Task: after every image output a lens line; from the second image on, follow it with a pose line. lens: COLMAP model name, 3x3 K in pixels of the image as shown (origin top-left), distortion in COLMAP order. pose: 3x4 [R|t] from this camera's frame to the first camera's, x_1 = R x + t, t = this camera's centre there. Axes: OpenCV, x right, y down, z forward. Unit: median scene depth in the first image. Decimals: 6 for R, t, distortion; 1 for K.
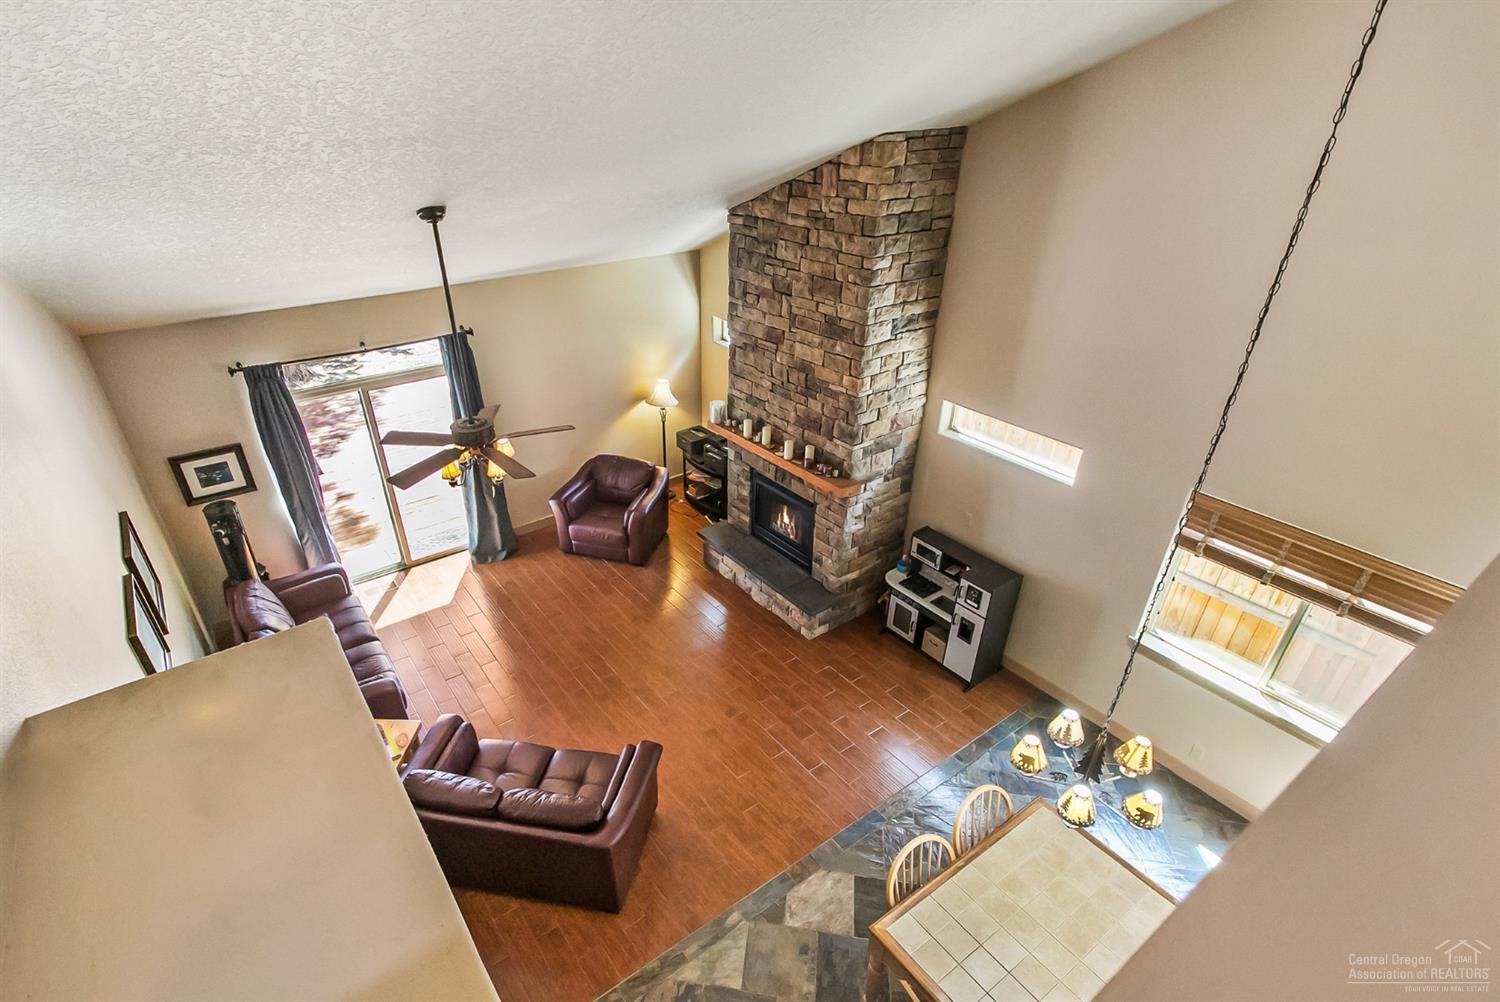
lens RADIAL K [[740.2, 0, 705.4], [0, 740.2, 536.6], [0, 0, 1]] dist [-0.000966, 0.000343]
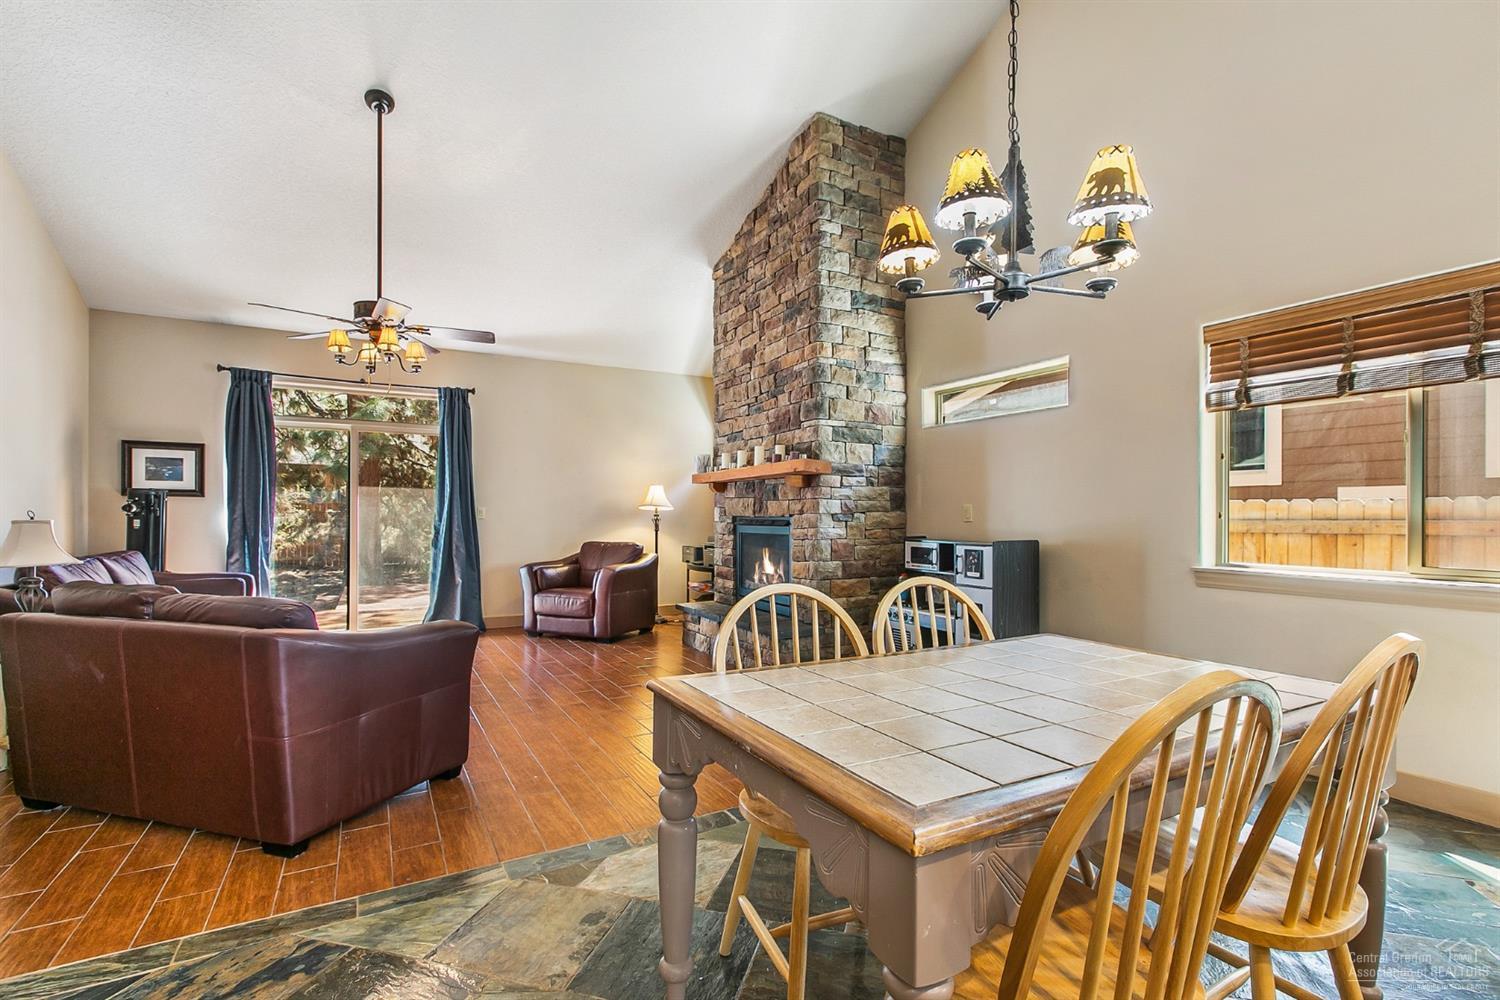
lens RADIAL K [[683.5, 0, 750.9], [0, 683.5, 509.1], [0, 0, 1]] dist [0.000538, -0.000768]
pose [[0.994739, 0.008227, -0.102115, 0.194858], [-0.060768, 0.849859, -0.523494, 0.388937], [0.082477, 0.526945, 0.845888, 0.340179]]
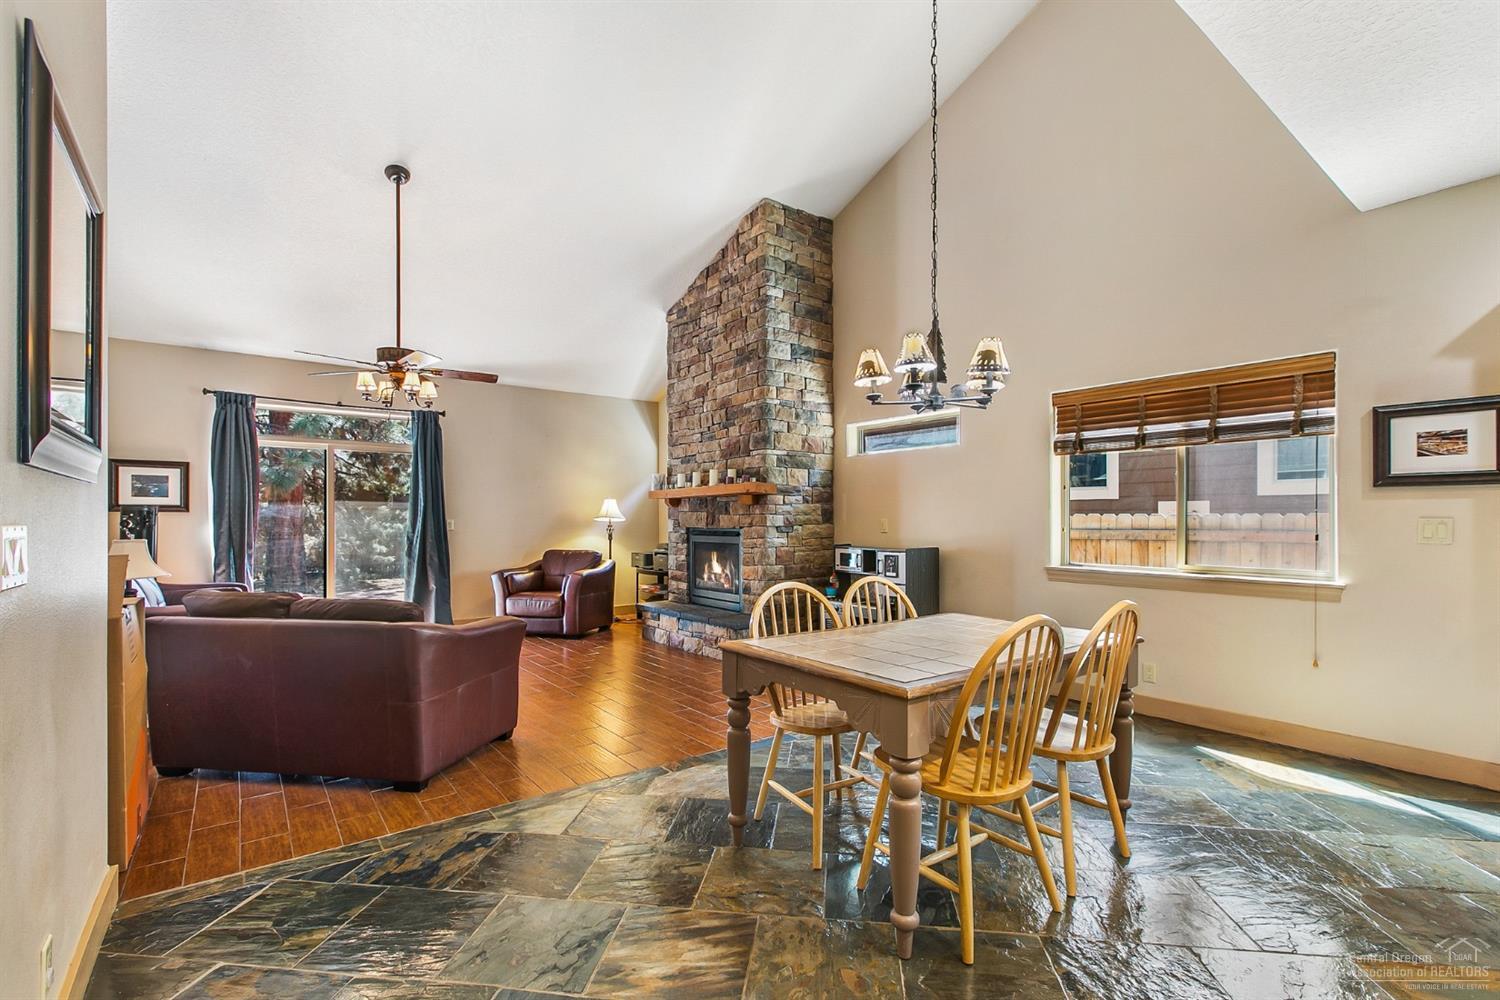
lens RADIAL K [[683.5, 0, 748.8], [0, 683.5, 512.1], [0, 0, 1]] dist [0.000538, -0.000768]
pose [[0.999133, 0.006333, 0.041146, 0.127371], [0.016300, 0.849948, -0.526614, 0.466372], [-0.038307, 0.526828, 0.849108, 0.187075]]
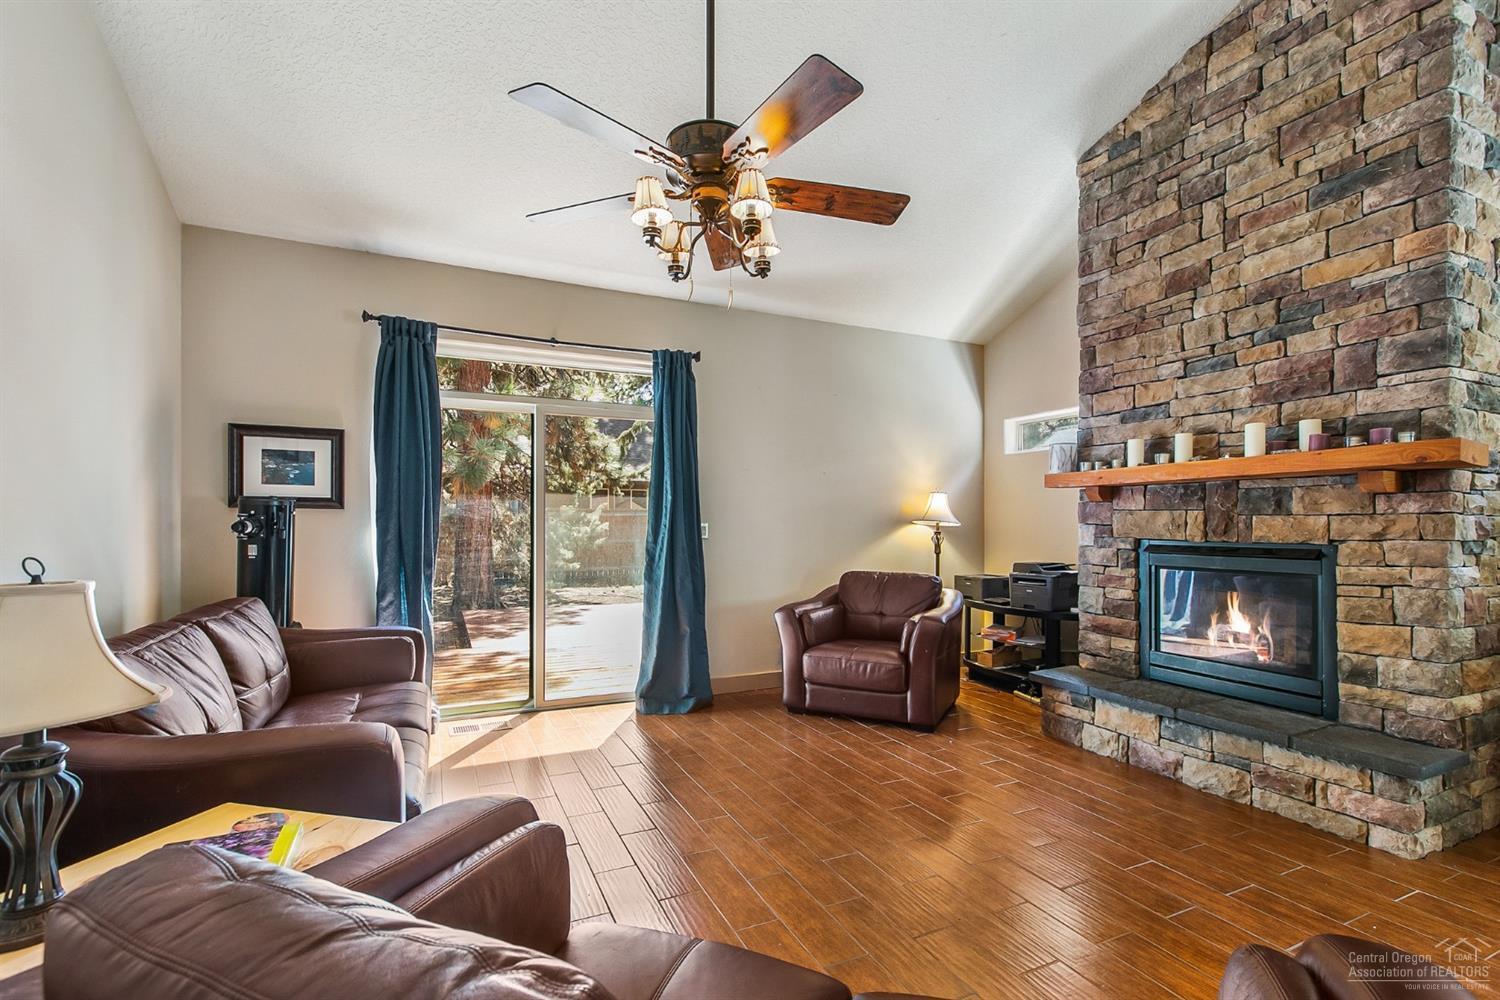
lens RADIAL K [[683.5, 0, 752.6], [0, 683.5, 520.7], [0, 0, 1]] dist [0.000538, -0.000768]
pose [[0.984993, 0.009974, -0.172308, -0.163092], [-0.098524, 0.852187, -0.513878, 0.227107], [0.141714, 0.523142, 0.840381, 0.589671]]
